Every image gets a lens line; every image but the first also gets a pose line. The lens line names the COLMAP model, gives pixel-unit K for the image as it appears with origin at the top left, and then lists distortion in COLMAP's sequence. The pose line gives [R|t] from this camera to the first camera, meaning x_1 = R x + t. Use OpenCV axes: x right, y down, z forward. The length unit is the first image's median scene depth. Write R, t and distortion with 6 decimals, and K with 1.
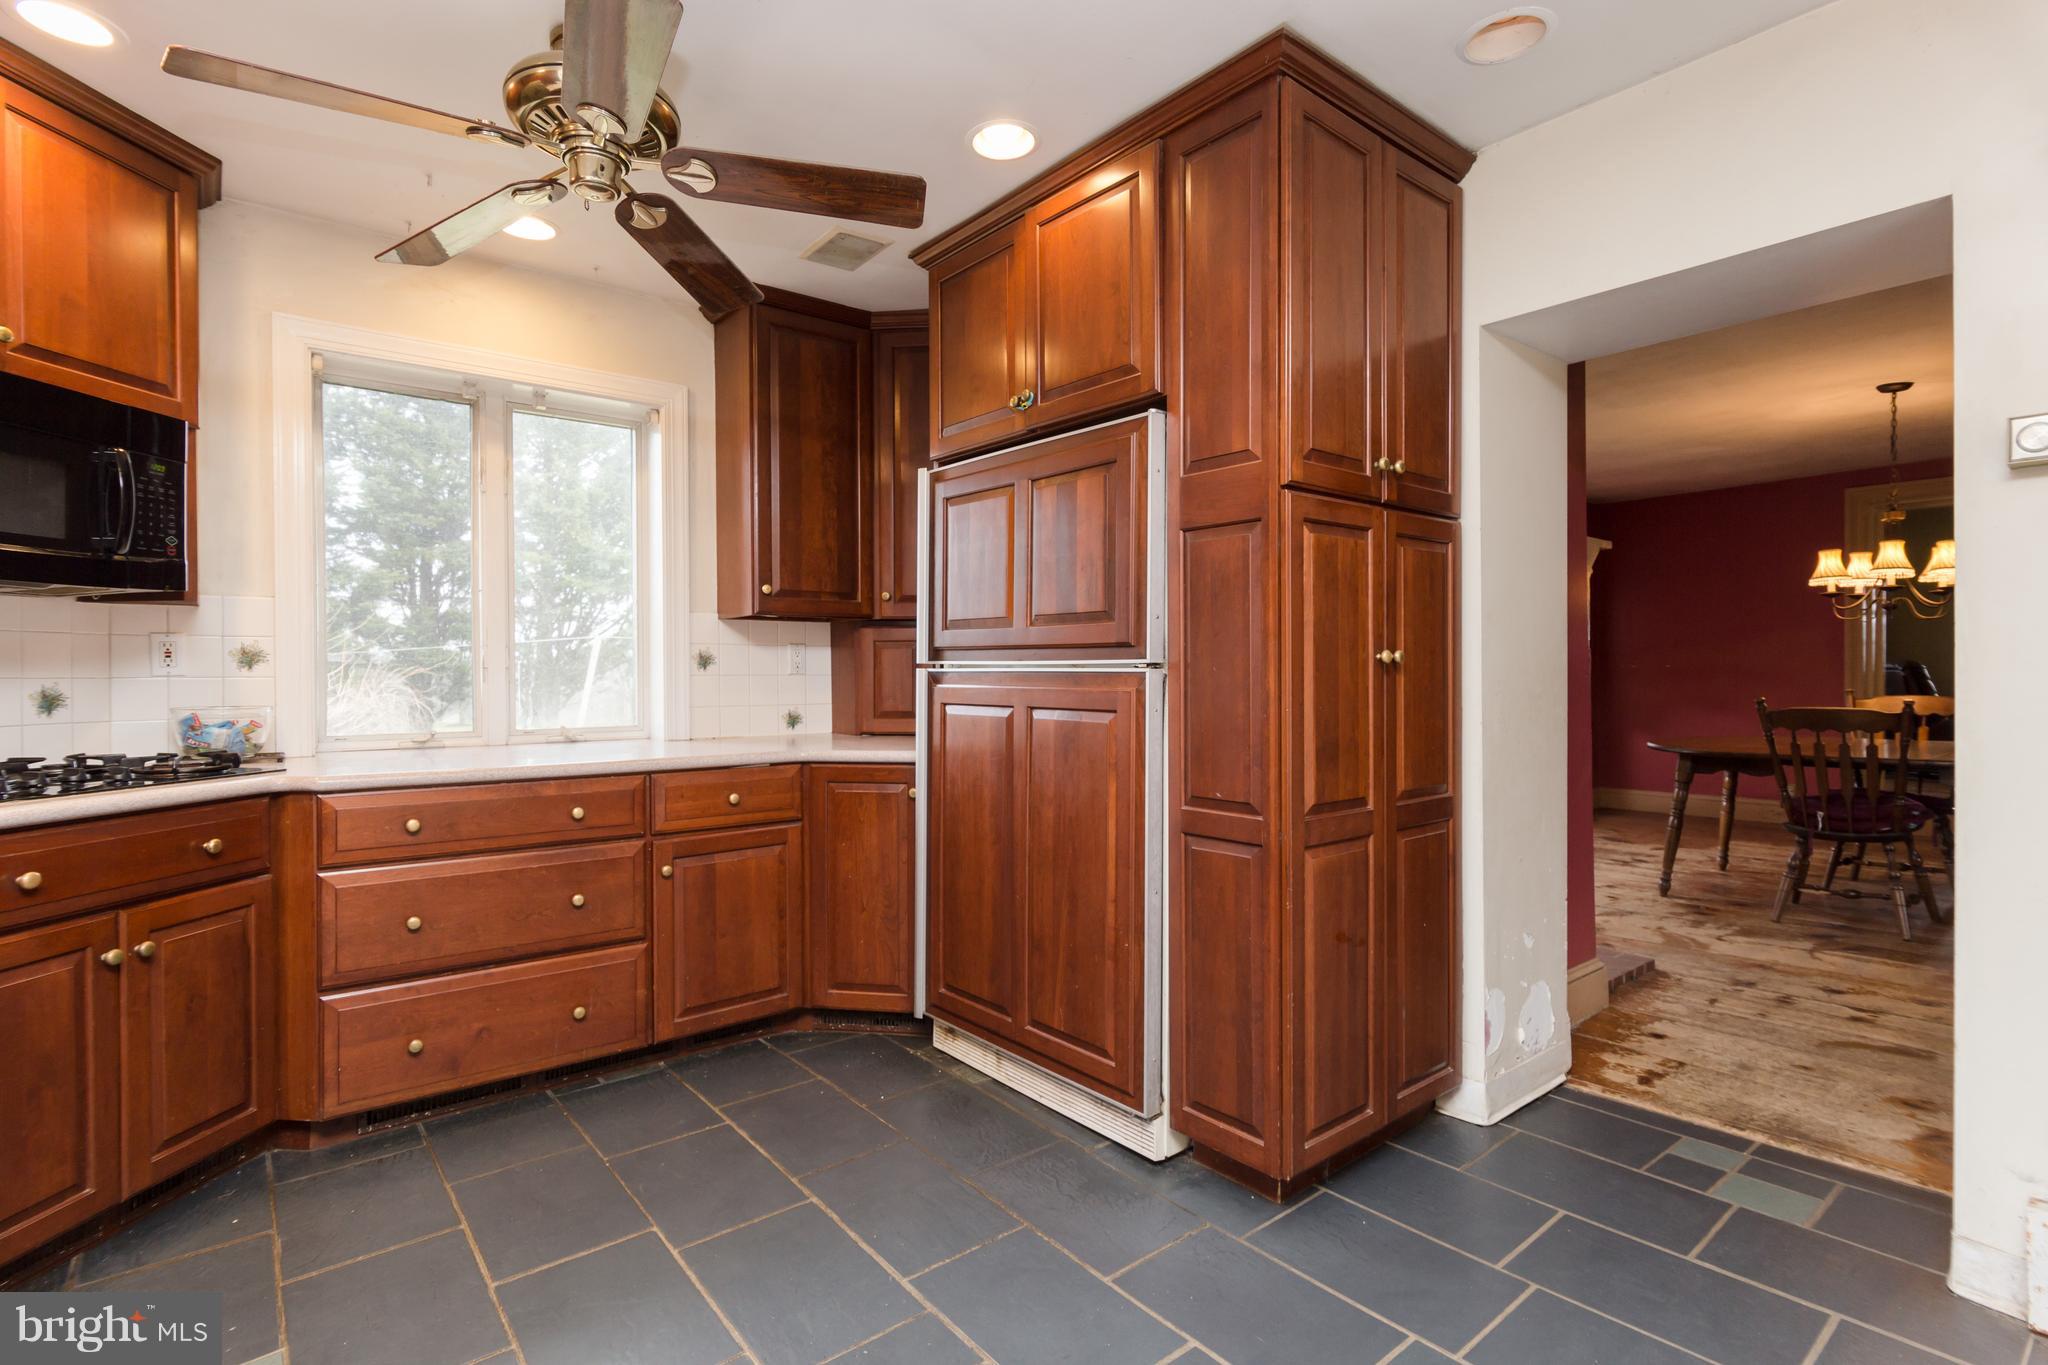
lens RADIAL K [[977.3, 0, 1024.0], [0, 977.3, 682.5], [0, 0, 1]] dist [-0.000924, -0.000977]
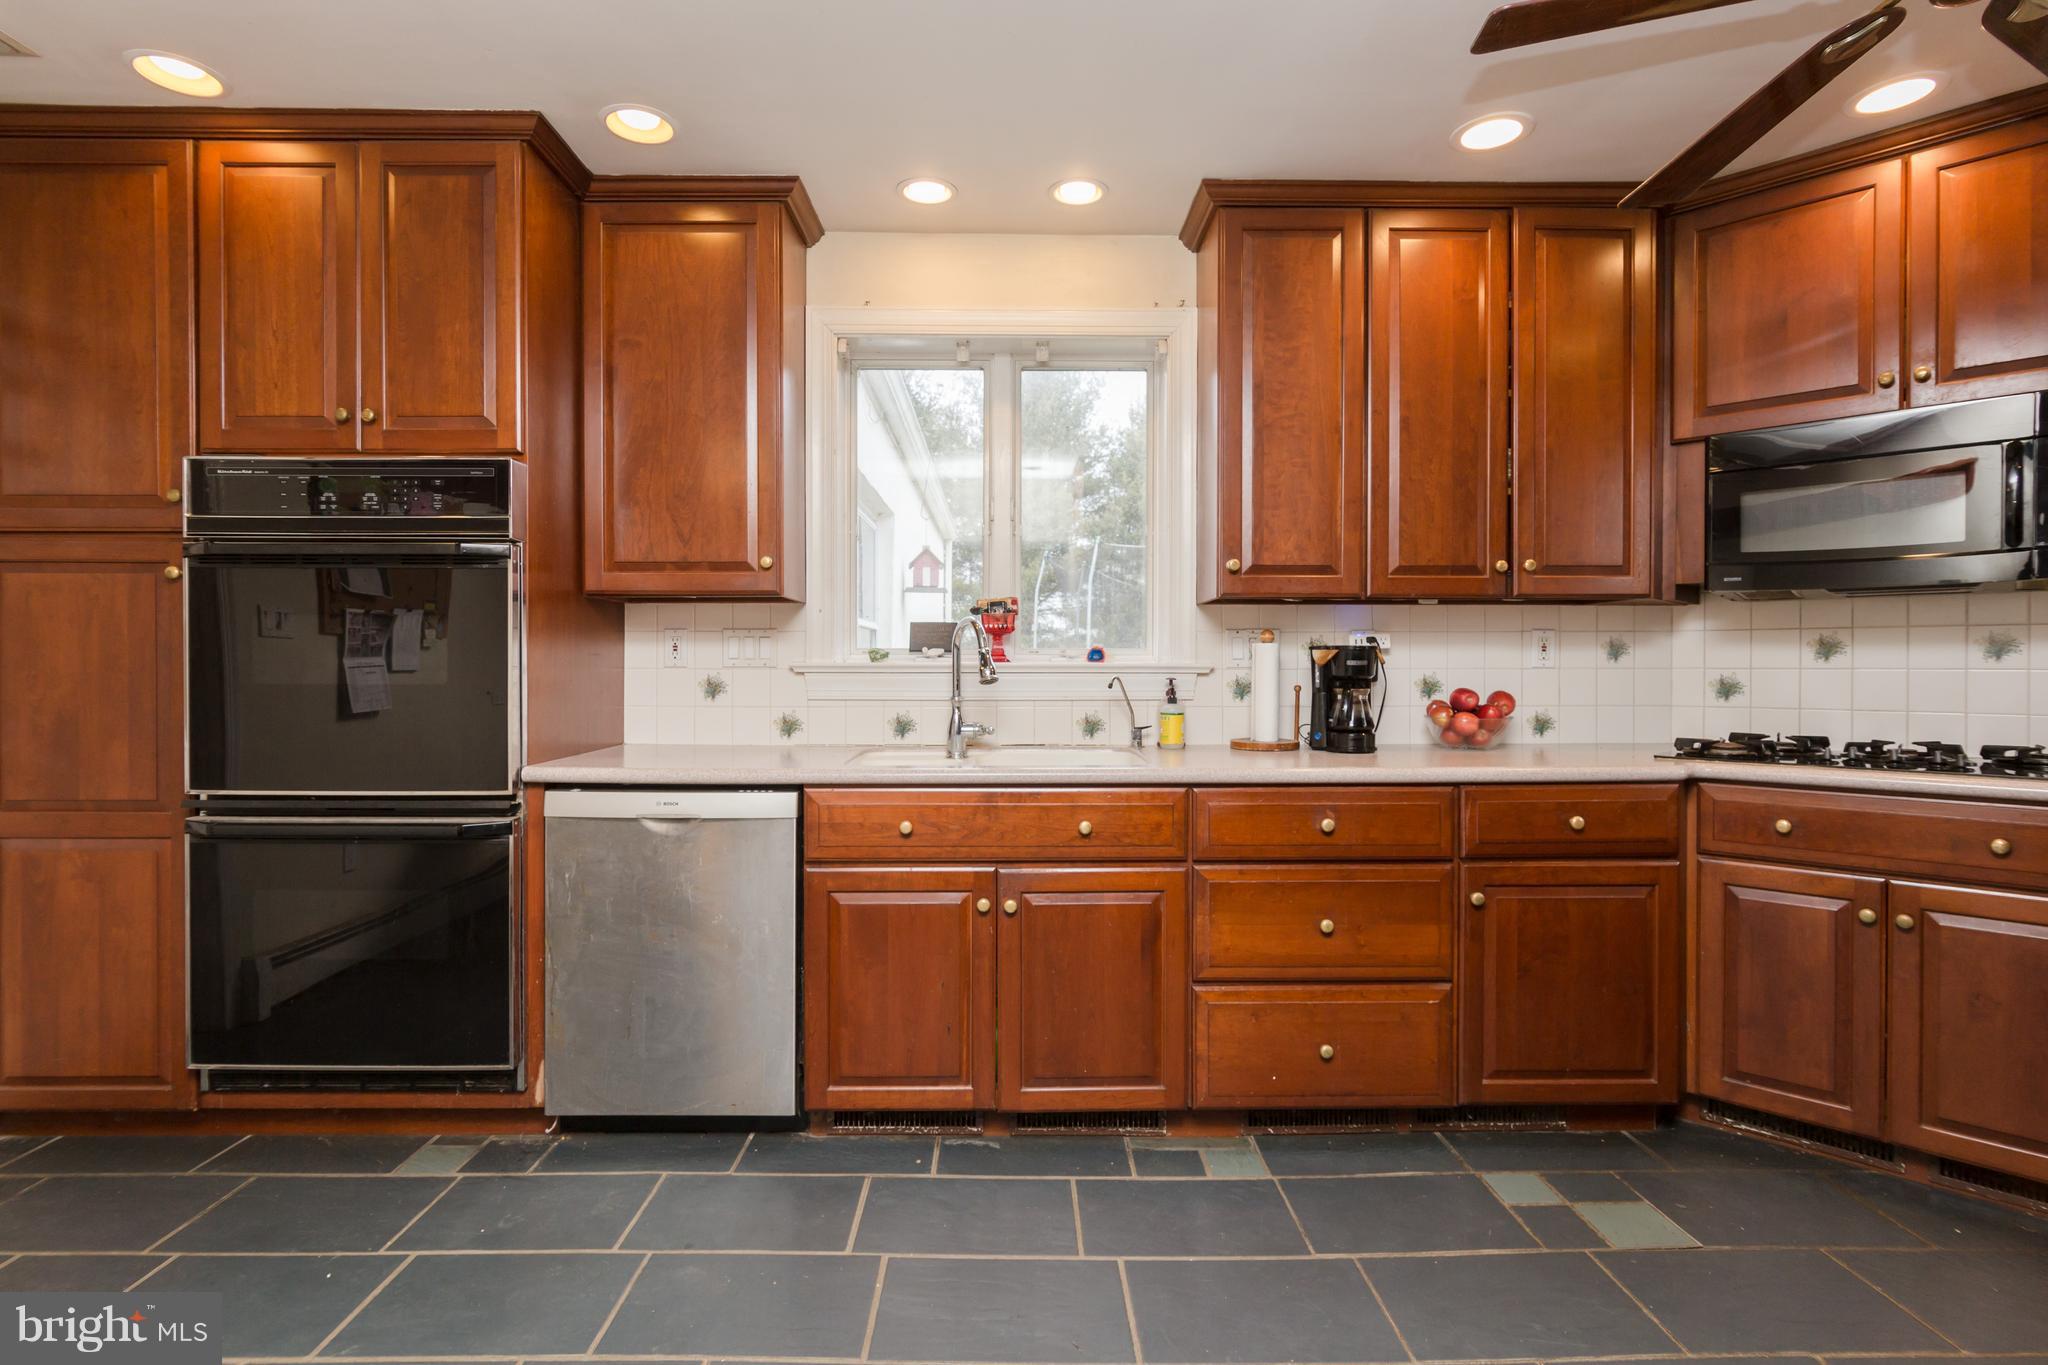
lens RADIAL K [[1004.9, 0, 1024.6], [0, 1004.9, 674.8], [0, 0, 1]] dist [0.001769, 0.000012]
pose [[-0.632732, 0.007411, -0.774336, 0.430806], [-0.007610, 0.999846, 0.015787, -0.006426], [0.774334, 0.015882, -0.632578, 0.727408]]
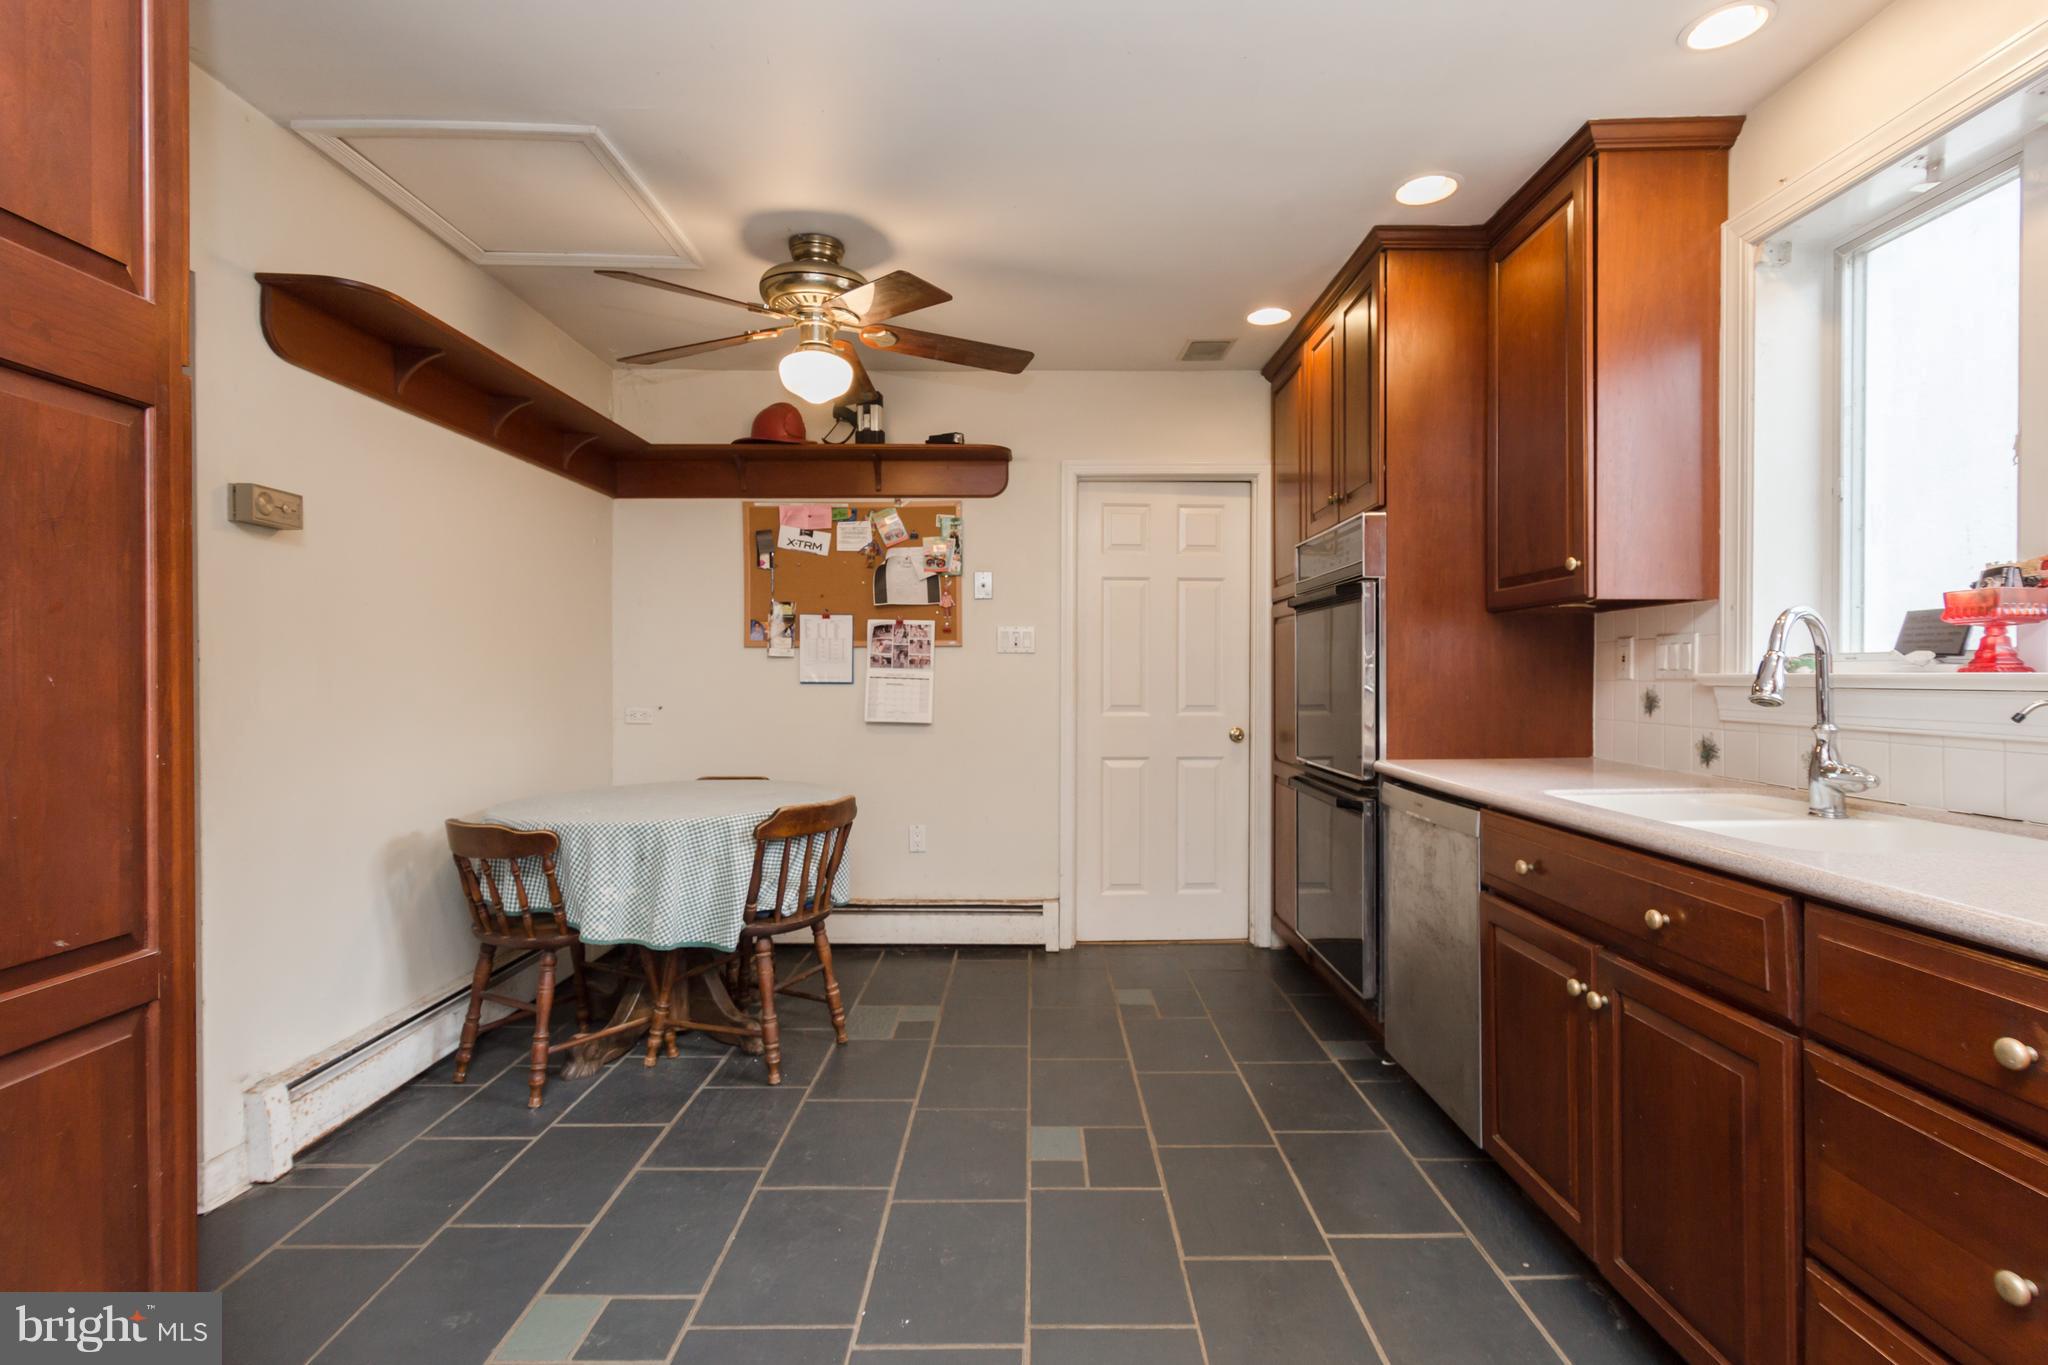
lens RADIAL K [[1004.9, 0, 1024.6], [0, 1004.9, 674.8], [0, 0, 1]] dist [0.001769, 0.000012]
pose [[-0.770497, -0.001376, 0.637442, -0.412370], [0.007081, 0.999917, 0.010717, -0.014059], [-0.637404, 0.012771, -0.770424, 0.917969]]
